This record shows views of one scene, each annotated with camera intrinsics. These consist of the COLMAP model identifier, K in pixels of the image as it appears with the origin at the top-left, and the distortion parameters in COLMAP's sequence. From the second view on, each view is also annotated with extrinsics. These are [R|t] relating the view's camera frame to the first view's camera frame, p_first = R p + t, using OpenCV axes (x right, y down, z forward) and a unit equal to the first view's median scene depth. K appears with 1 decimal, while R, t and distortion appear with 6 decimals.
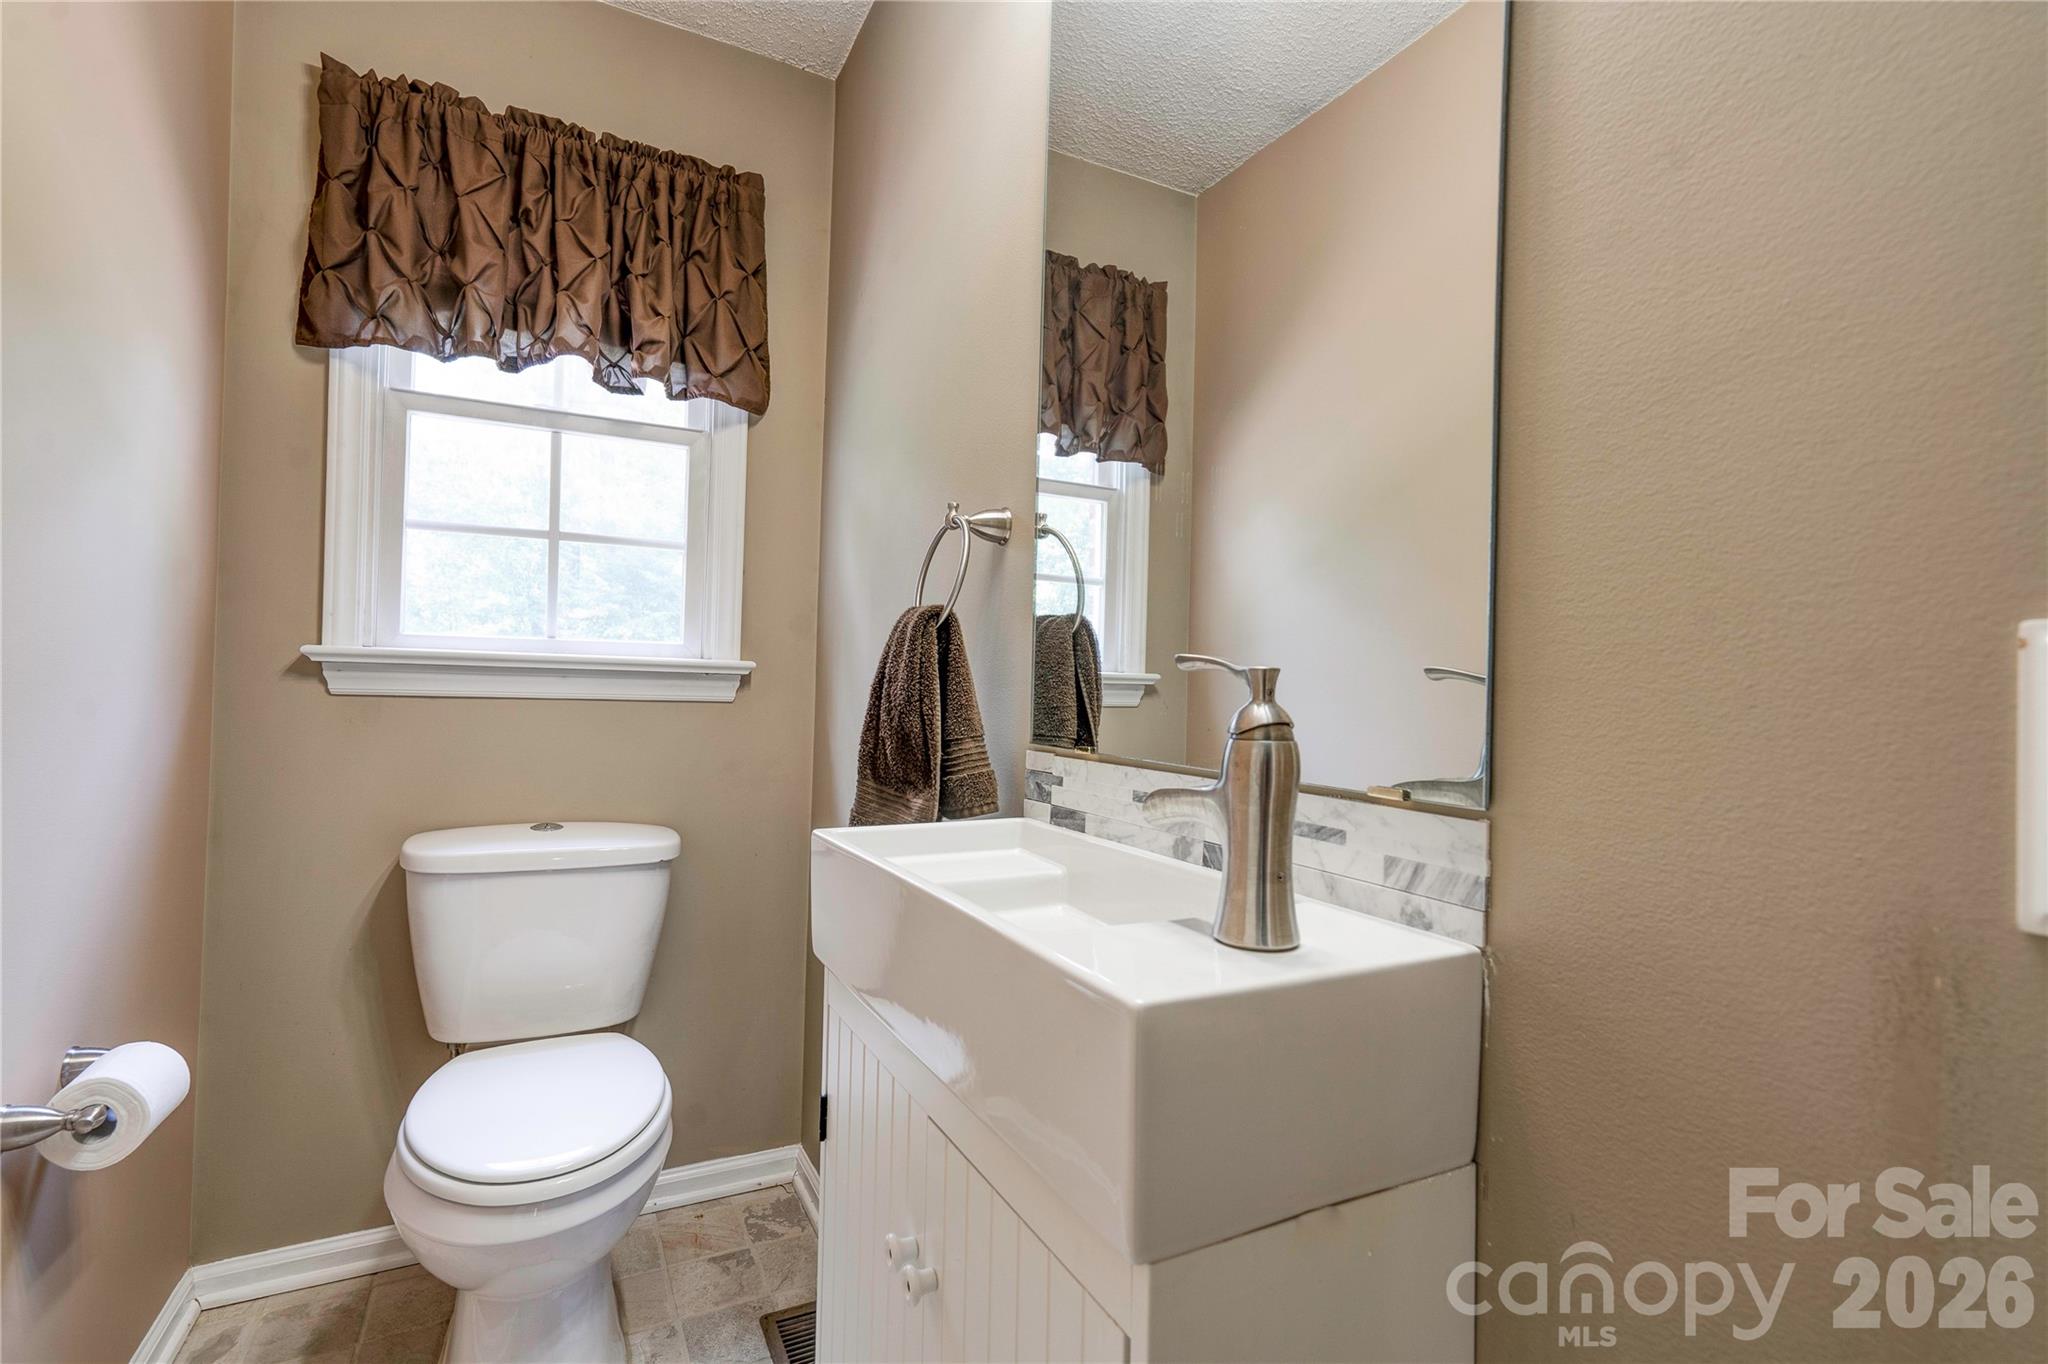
lens RADIAL K [[944.6, 0, 1016.3], [0, 944.6, 674.1], [0, 0, 1]] dist [-0.009369, 0.015307]
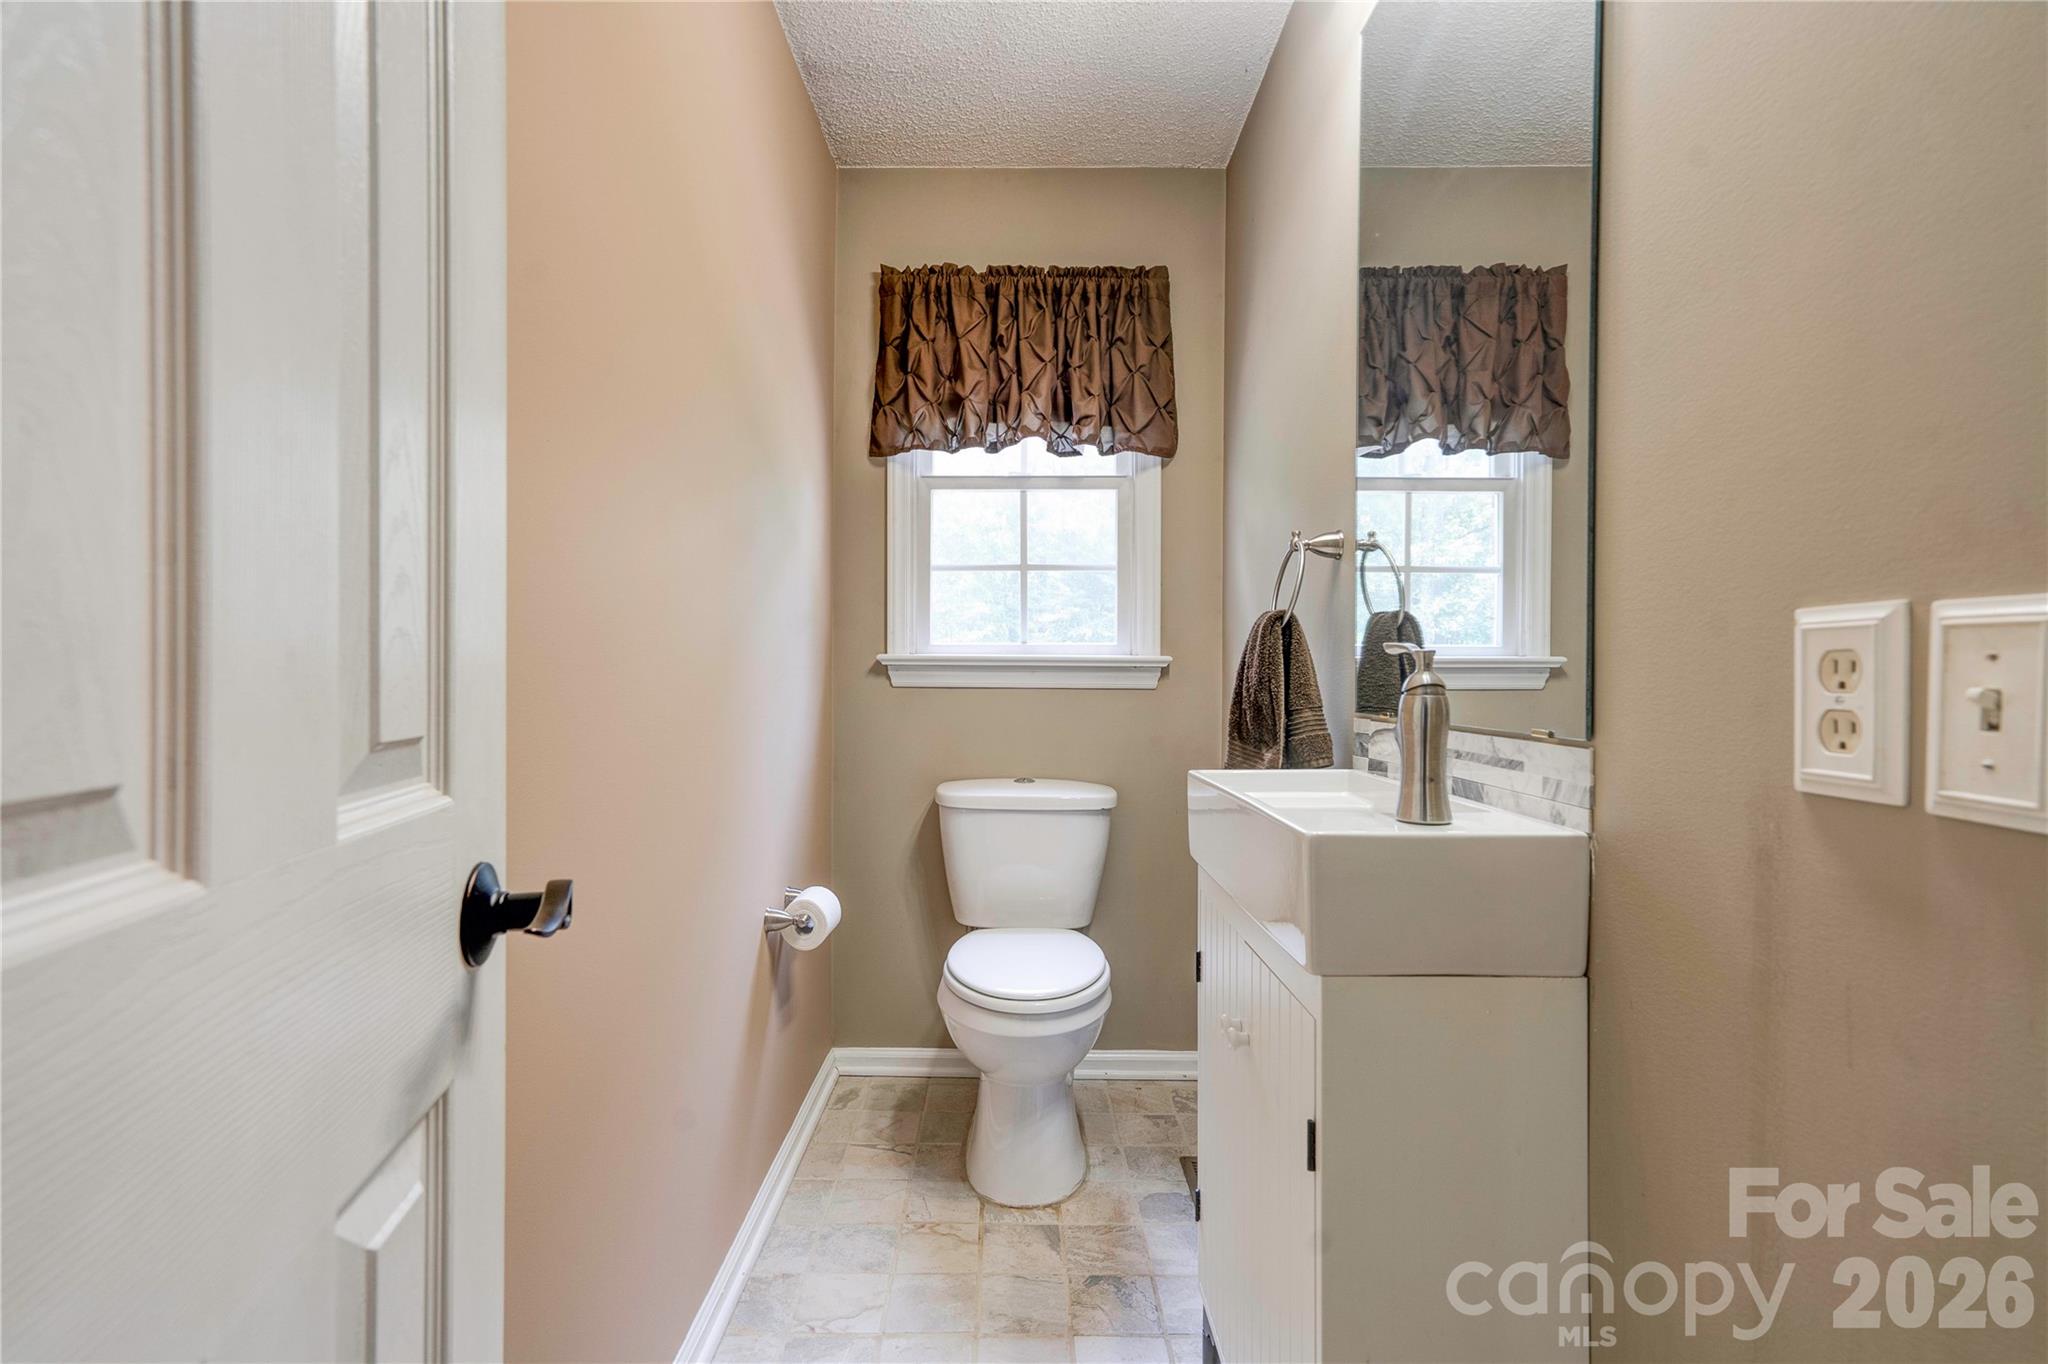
lens RADIAL K [[958.9, 0, 1020.0], [0, 958.9, 674.3], [0, 0, 1]] dist [-0.011522, 0.016894]
pose [[0.894275, -0.021534, -0.446999, 0.129915], [0.024571, 0.999698, 0.000997, 0.005402], [0.446842, -0.011875, 0.894534, -0.262061]]
